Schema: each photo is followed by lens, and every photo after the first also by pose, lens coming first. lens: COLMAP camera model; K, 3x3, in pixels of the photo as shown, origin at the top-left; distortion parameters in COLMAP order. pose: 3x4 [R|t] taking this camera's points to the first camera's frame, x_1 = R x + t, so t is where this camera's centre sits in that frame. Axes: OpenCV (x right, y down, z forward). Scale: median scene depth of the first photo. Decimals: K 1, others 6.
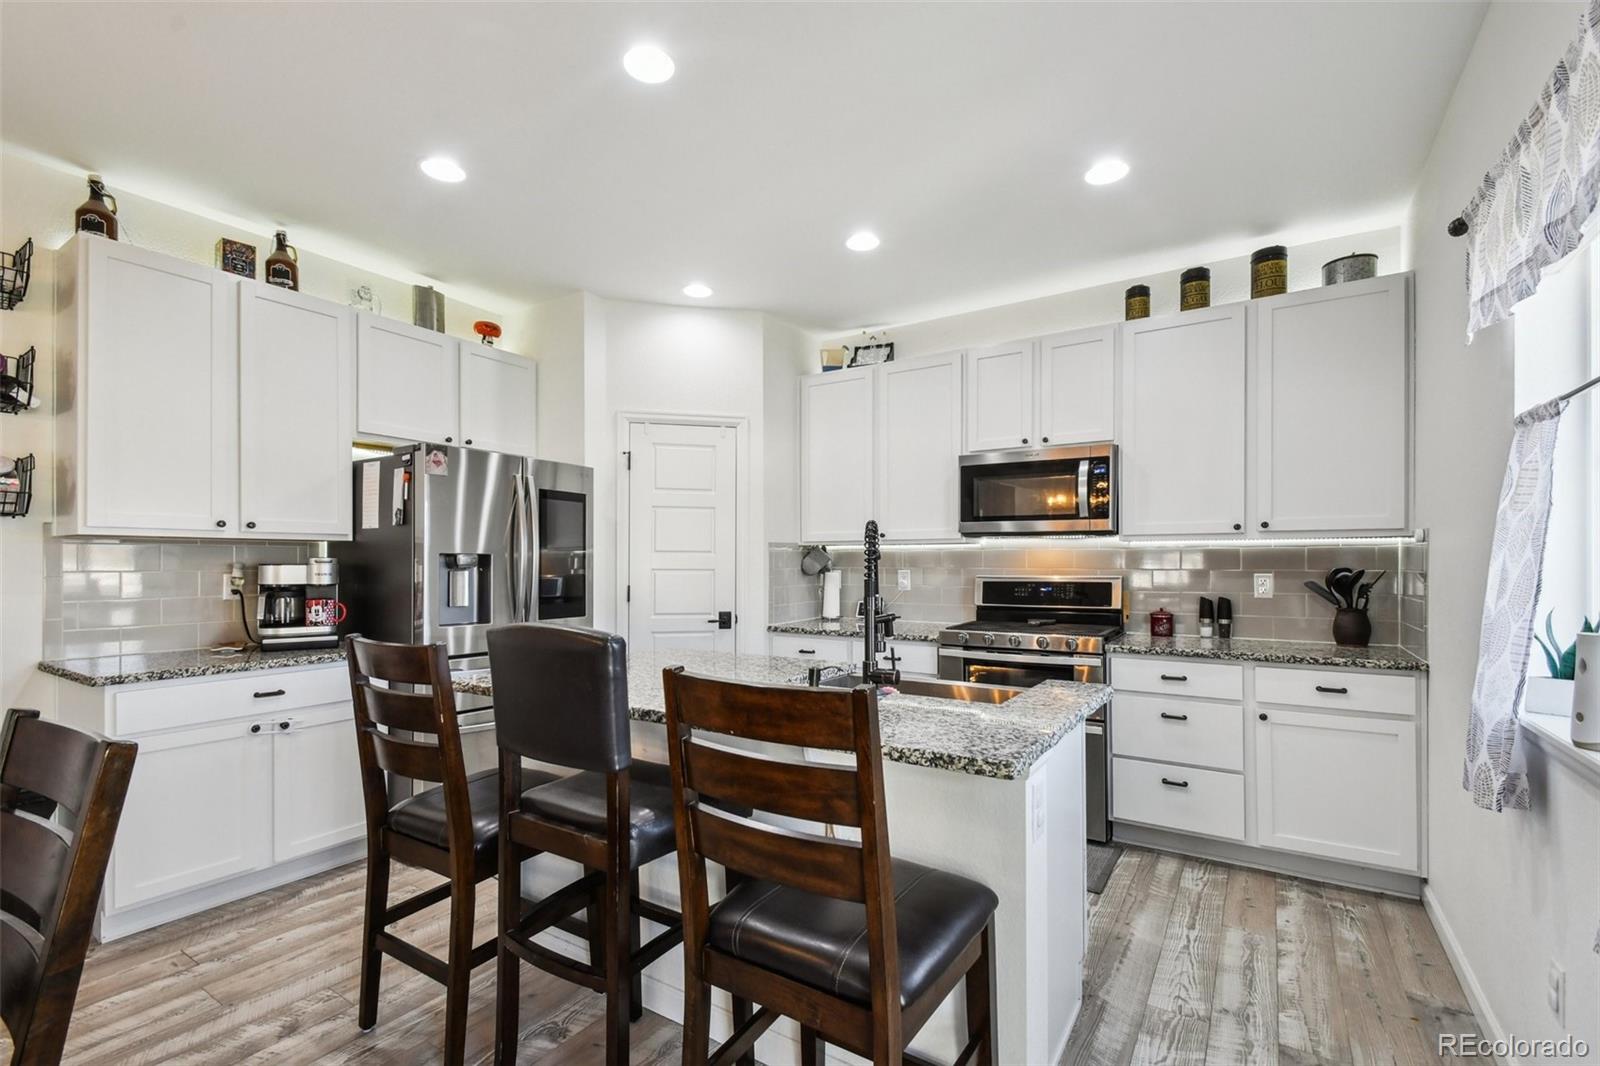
lens RADIAL K [[724.3, 0, 781.3], [0, 724.3, 559.0], [0, 0, 1]] dist [0.023234, -0.000133]
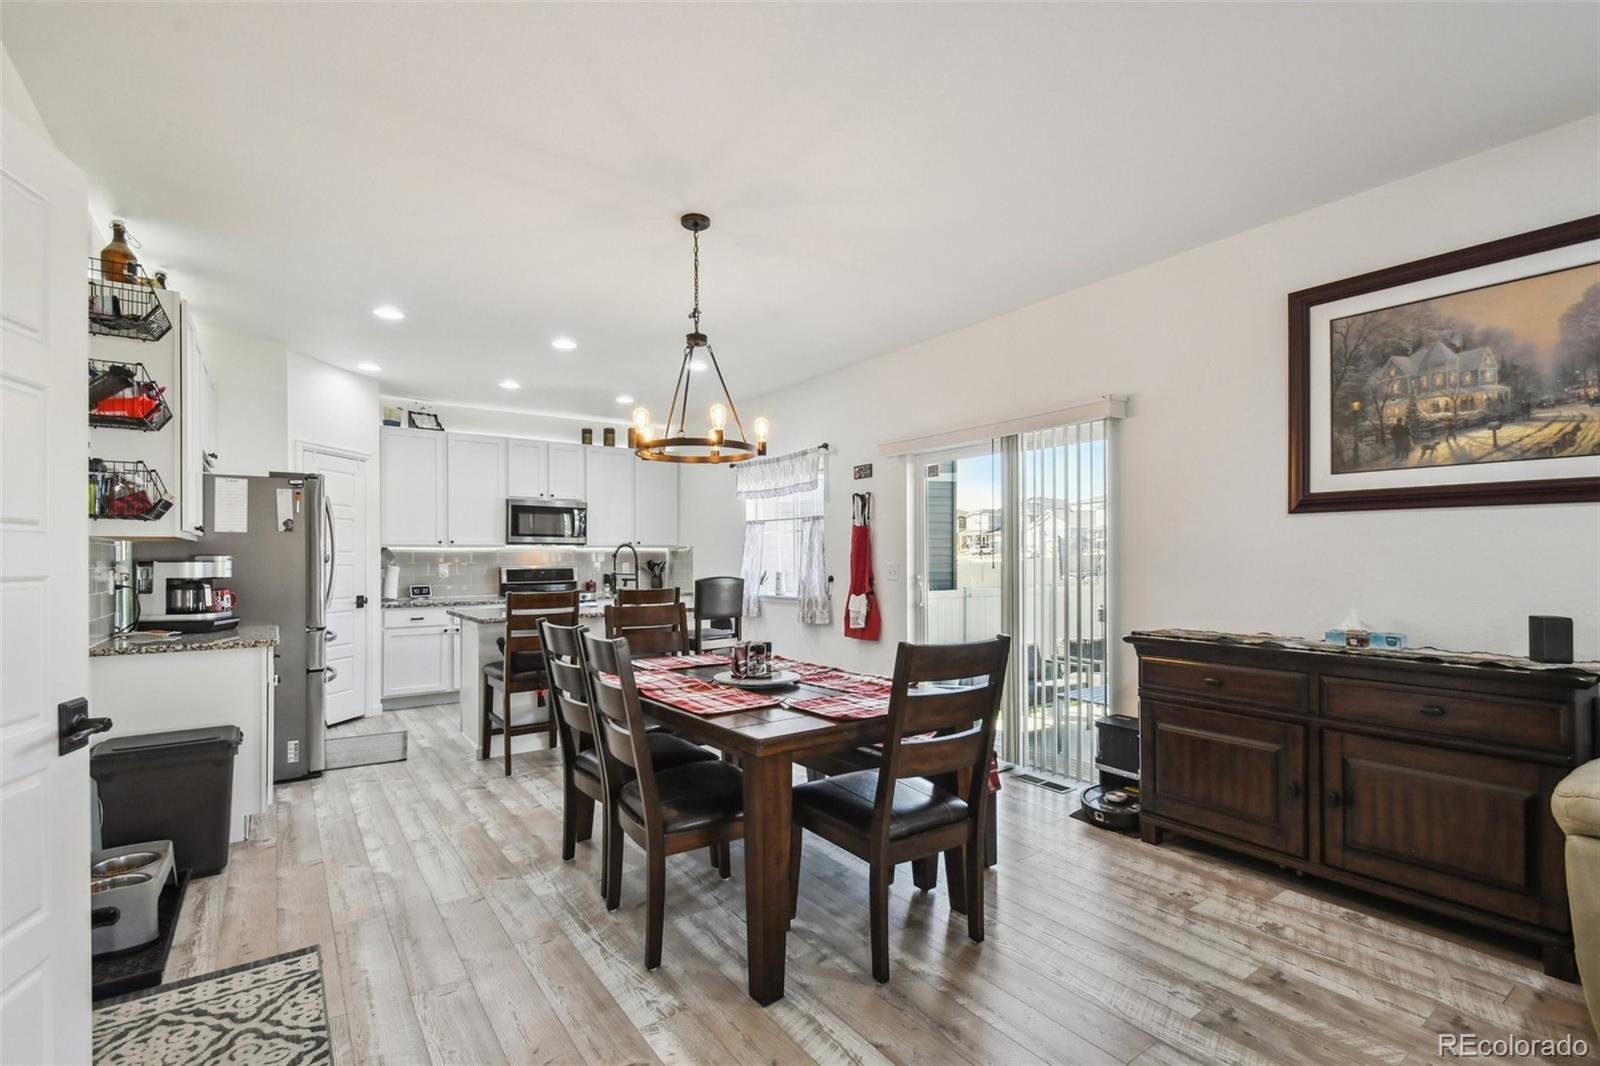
lens RADIAL K [[718.8, 0, 791.3], [0, 718.8, 547.2], [0, 0, 1]] dist [0.012874, -0.000808]
pose [[0.346581, 0.011540, 0.937949, -1.288592], [0.003160, 0.999904, -0.013470, 0.002553], [-0.938015, 0.007632, 0.346511, -0.284935]]
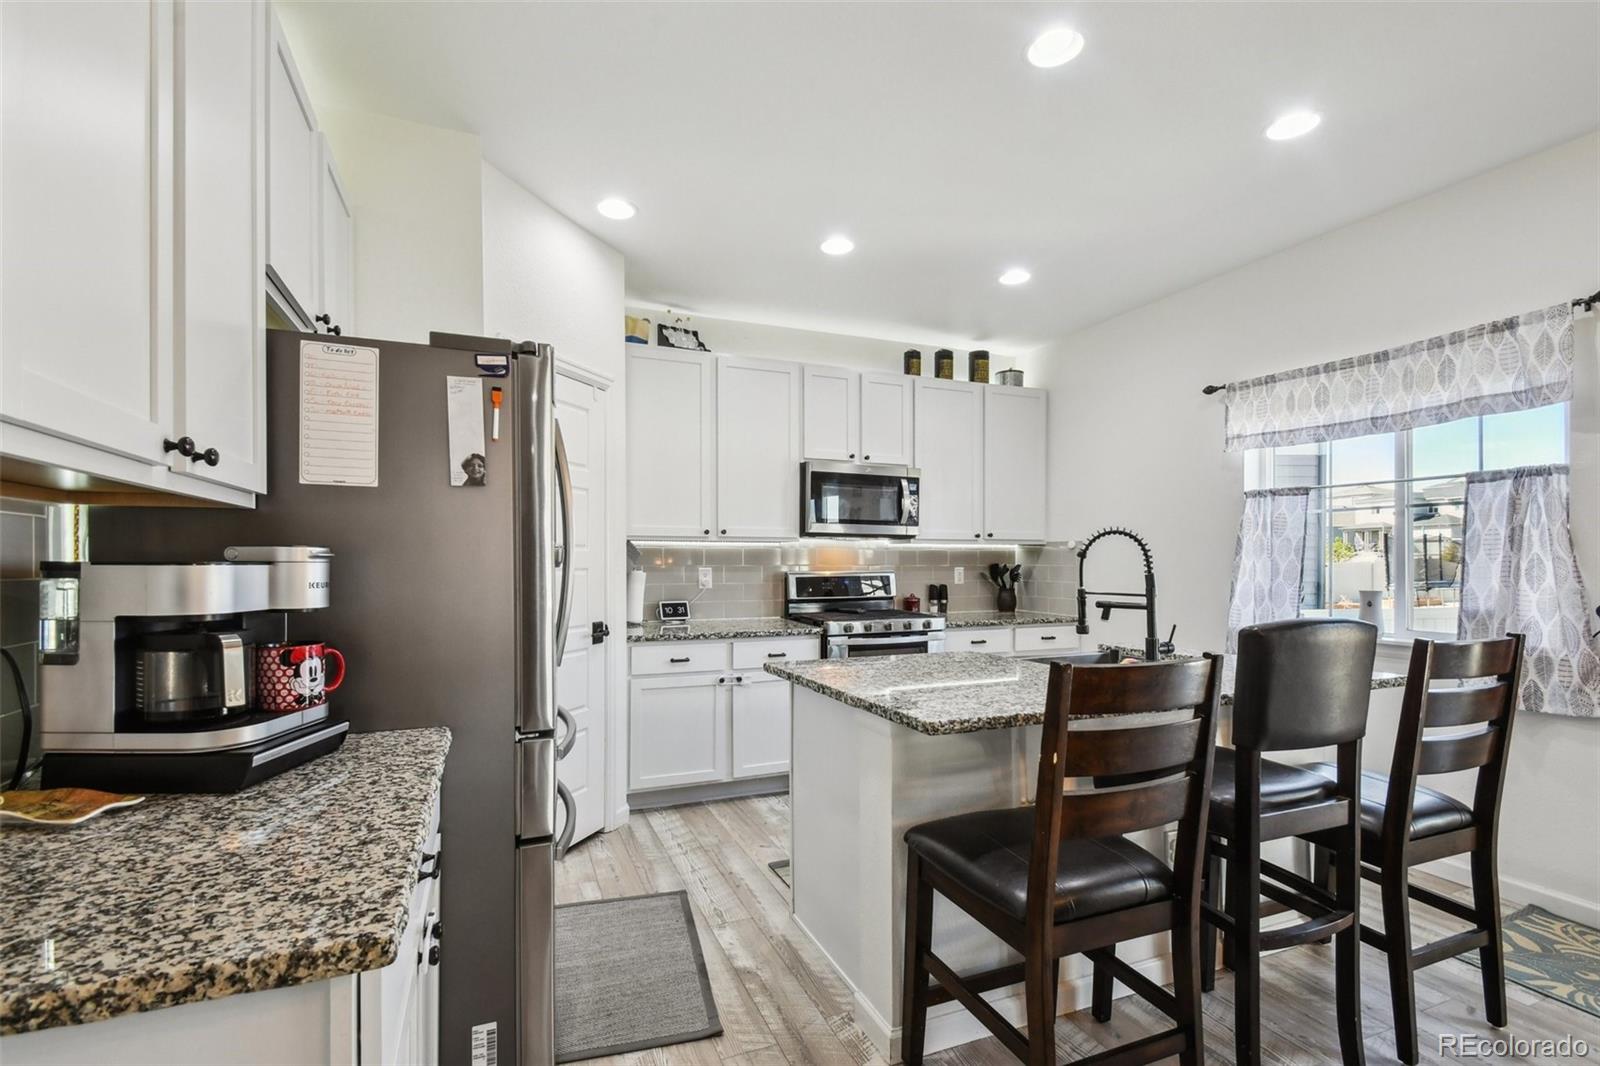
lens RADIAL K [[724.3, 0, 781.3], [0, 724.3, 559.0], [0, 0, 1]] dist [0.023234, -0.000133]
pose [[0.560160, 0.002214, 0.828382, -0.742330], [-0.004026, 0.999992, 0.000050, 0.003736], [-0.828375, -0.003363, 0.560164, 0.470115]]
